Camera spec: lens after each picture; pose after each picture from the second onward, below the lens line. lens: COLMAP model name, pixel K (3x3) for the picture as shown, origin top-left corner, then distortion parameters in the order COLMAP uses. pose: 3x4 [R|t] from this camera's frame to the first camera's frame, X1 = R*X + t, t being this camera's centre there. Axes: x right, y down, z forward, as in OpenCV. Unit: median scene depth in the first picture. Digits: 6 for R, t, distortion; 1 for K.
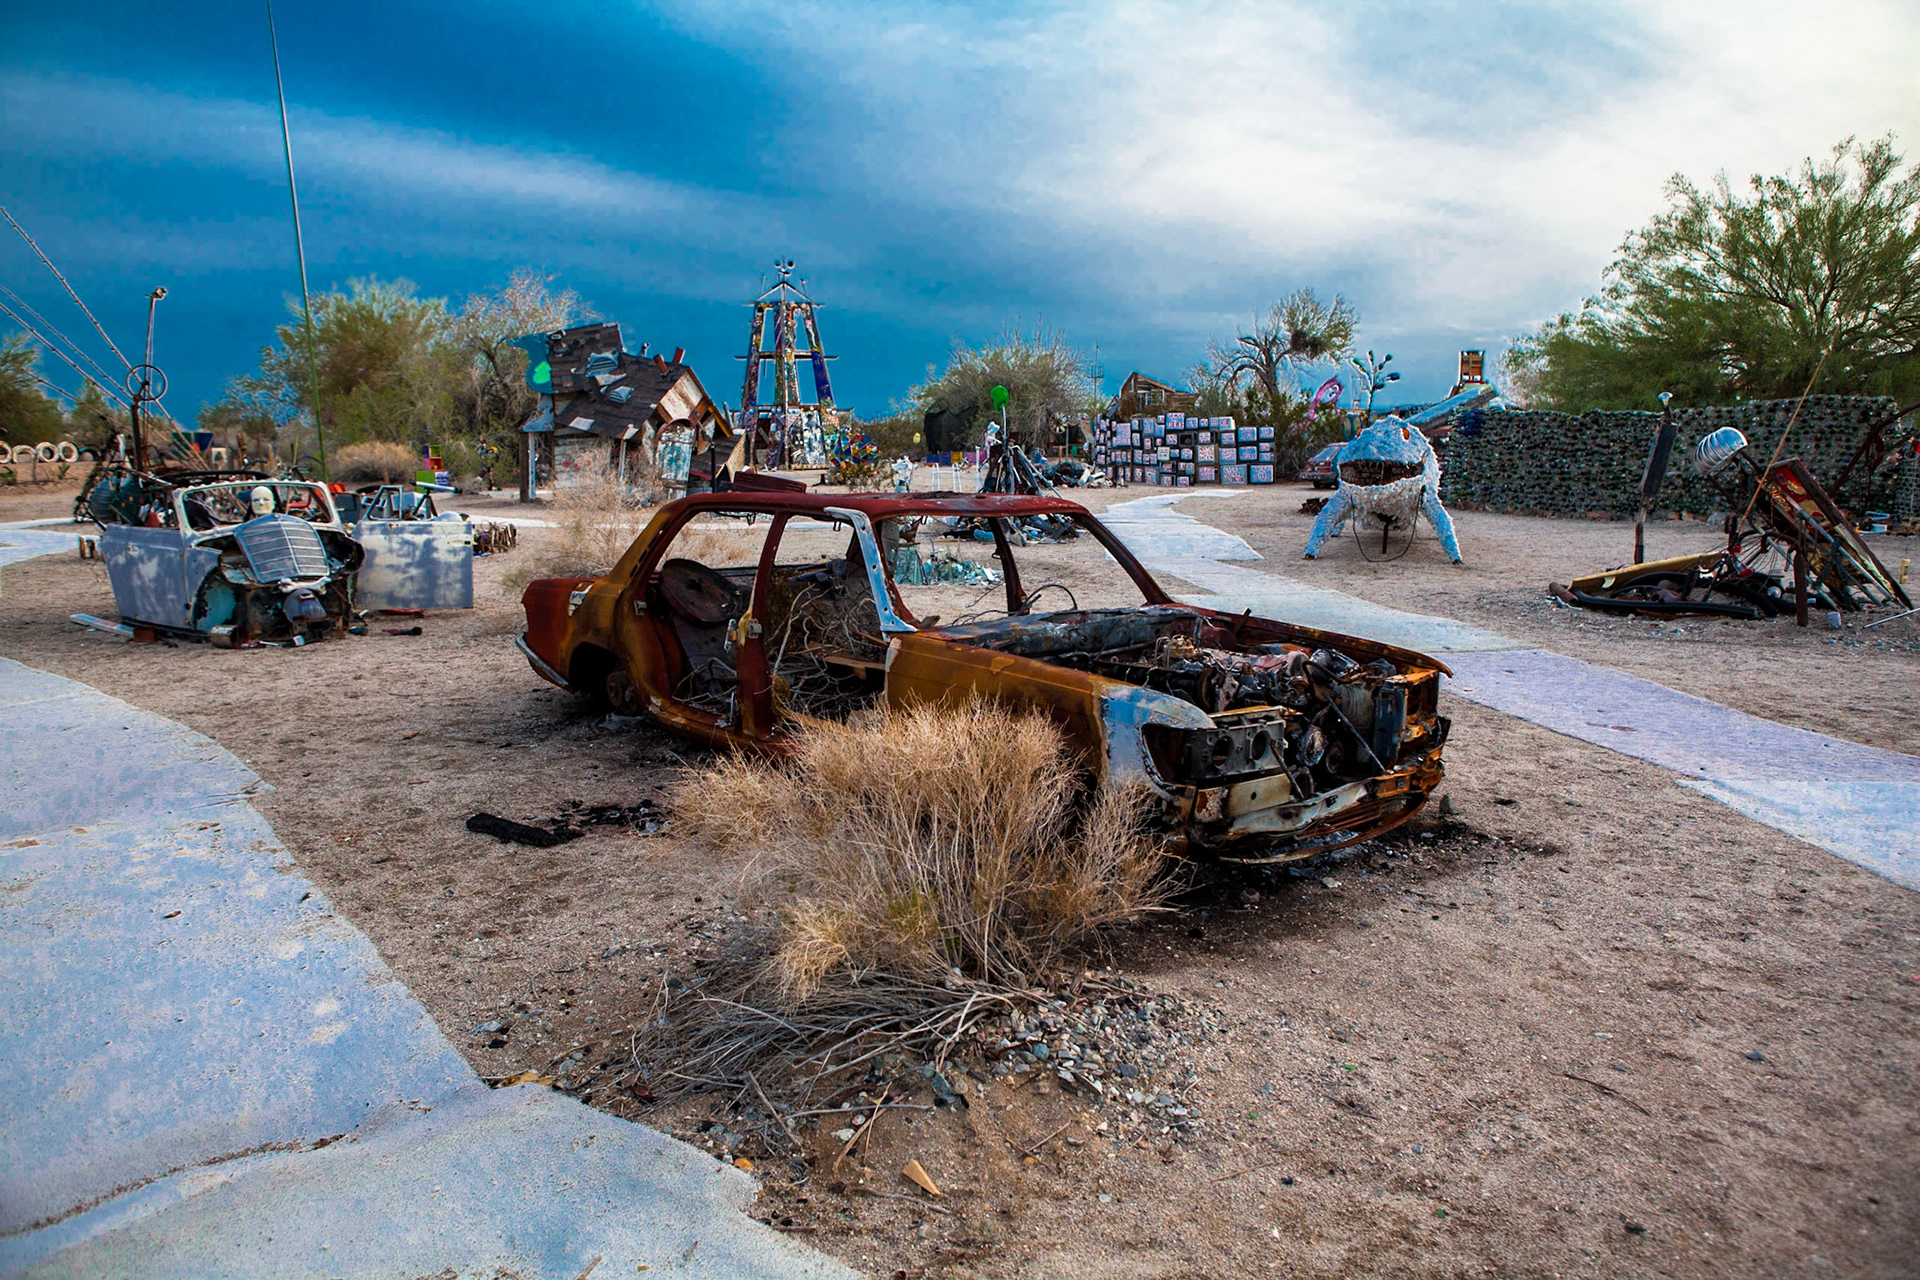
lens RADIAL K [[1333.1, 0, 960.0], [0, 1333.1, 640.0], [0, 0, 1]] dist [-0.109544, 0.080725]
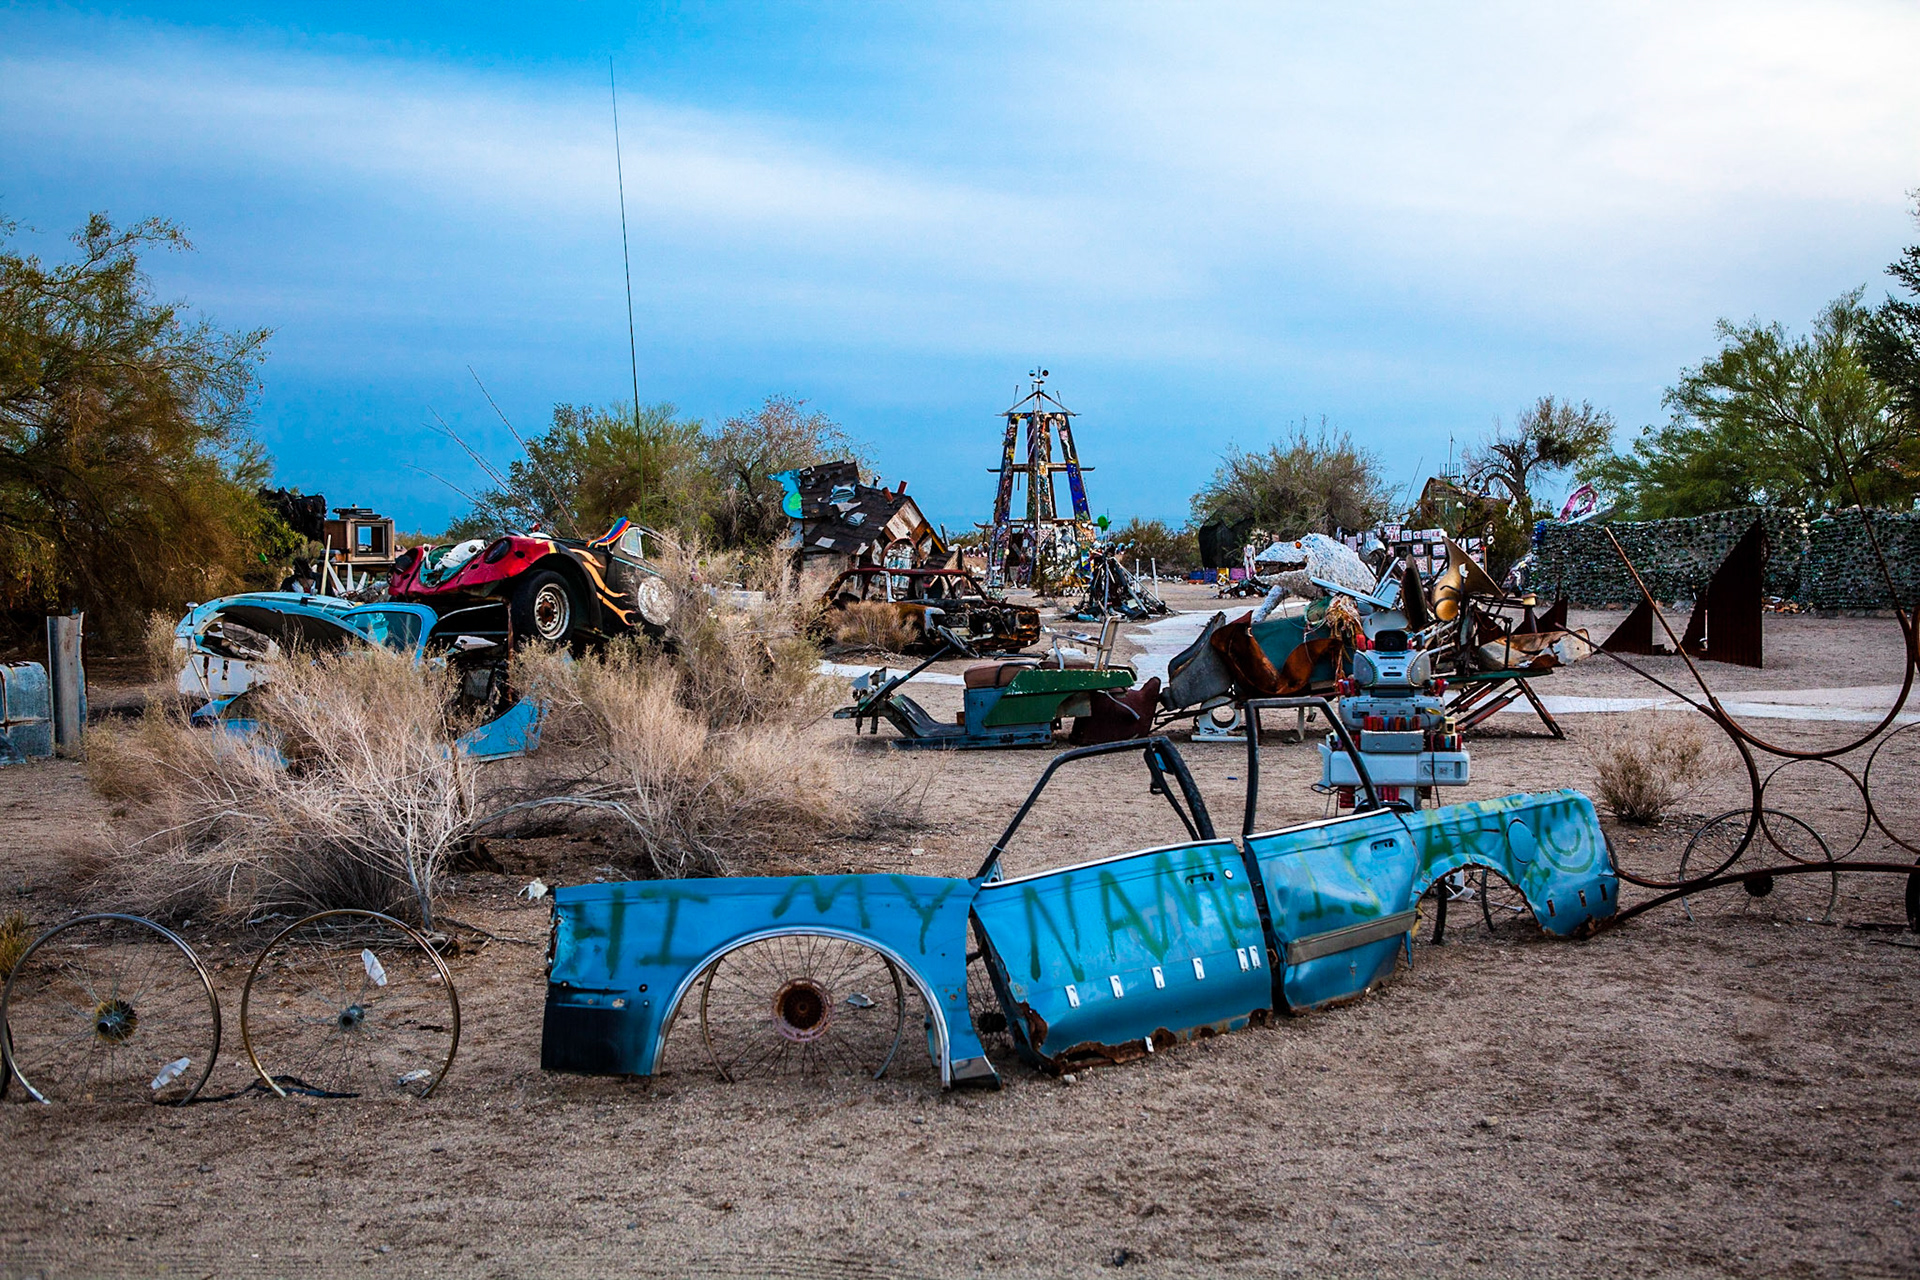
lens RADIAL K [[1937.8, 0, 975.0], [0, 1937.8, 643.2], [0, 0, 1]] dist [-0.070957, 0.135891]
pose [[0.978770, 0.000427, -0.204960, 0.236297], [-0.022081, 0.994397, -0.103375, 0.121729], [0.203767, 0.105706, 0.973296, -0.774743]]
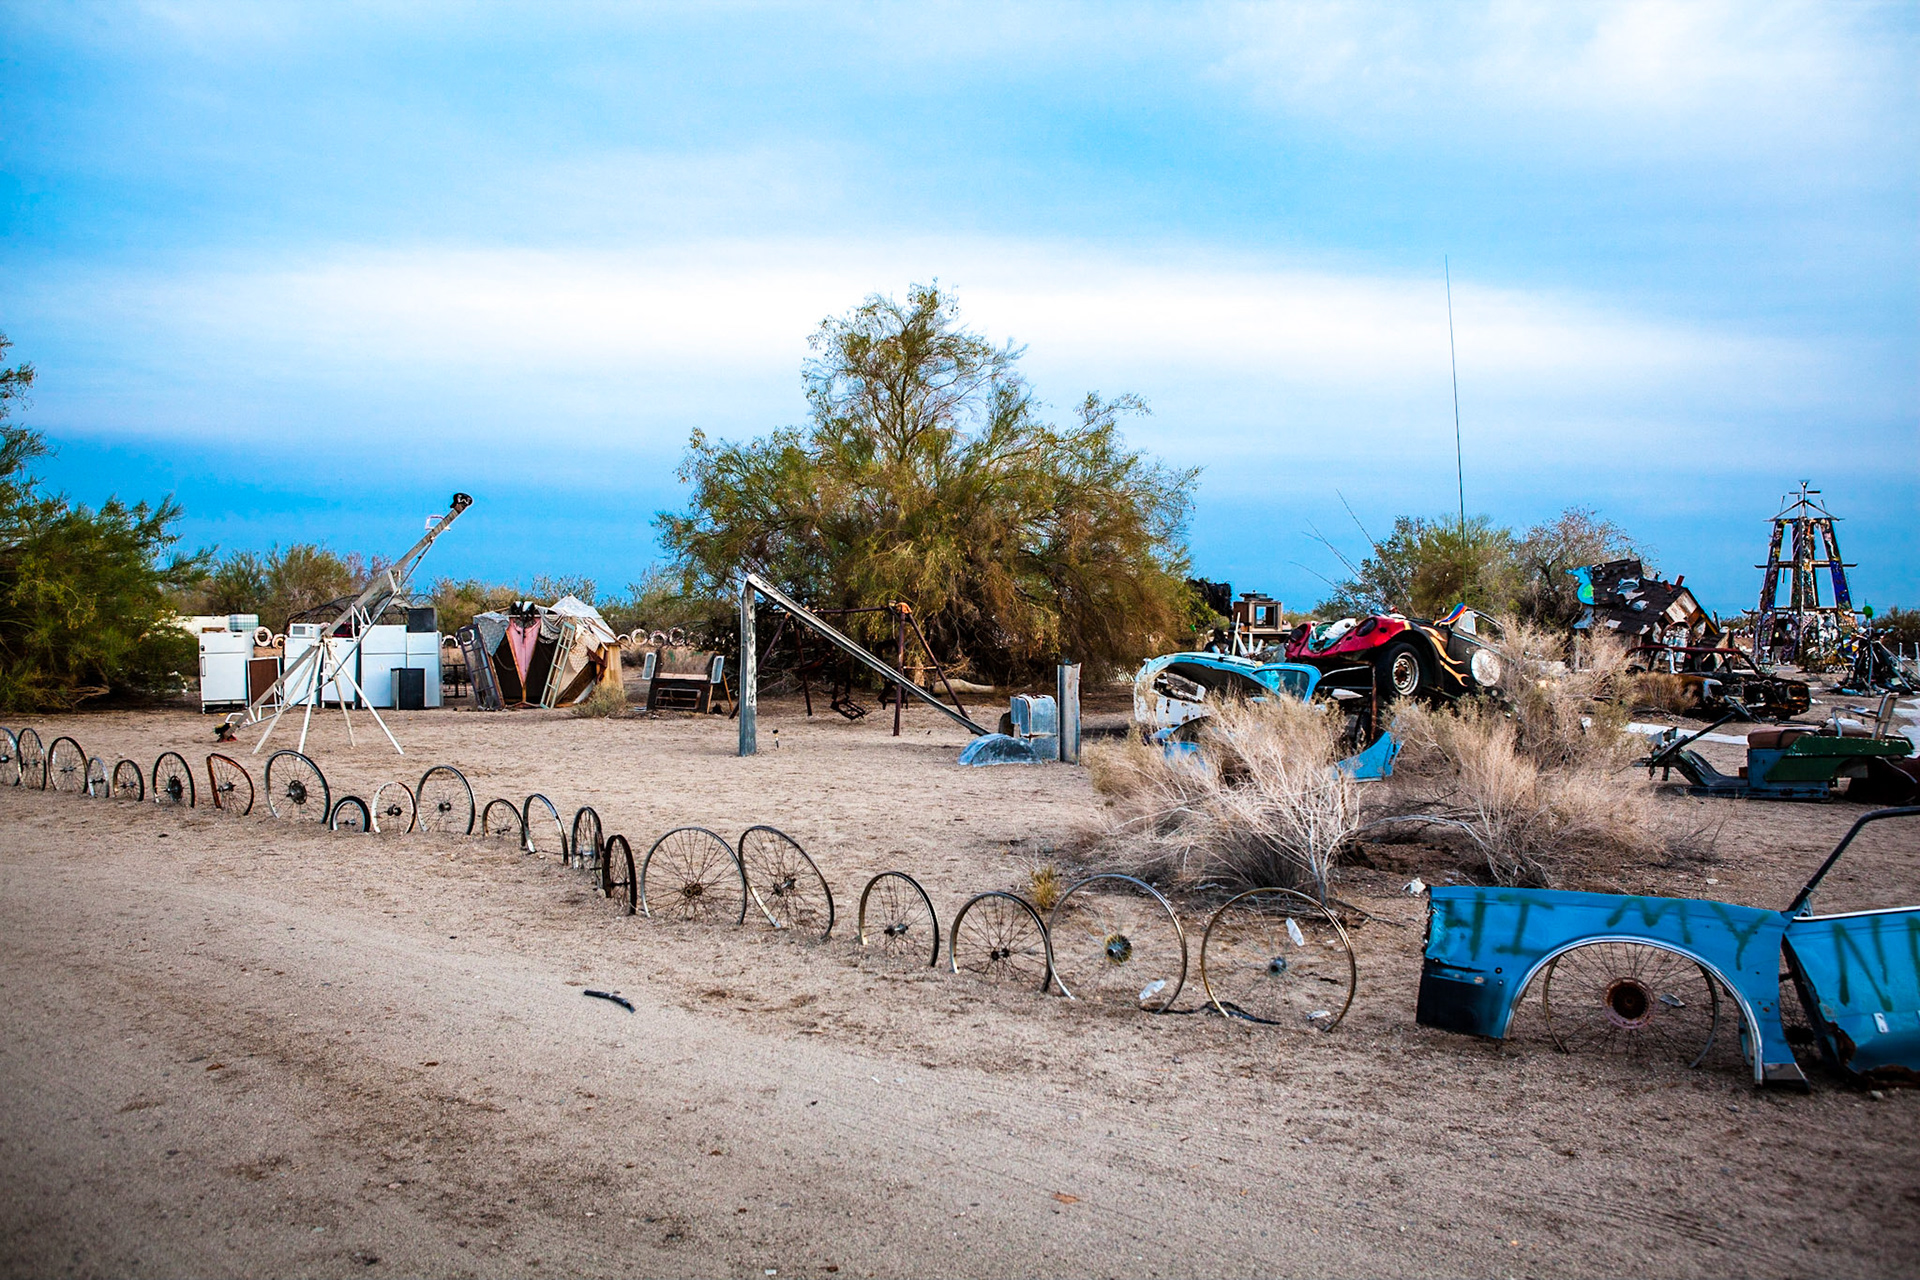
lens RADIAL K [[1433.2, 0, 972.6], [0, 1433.2, 644.0], [0, 0, 1]] dist [-0.099379, 0.096305]
pose [[0.761164, 0.015578, -0.648373, 0.229605], [-0.108783, 0.988615, -0.103955, 0.121375], [0.639372, 0.149659, 0.754192, -0.777779]]
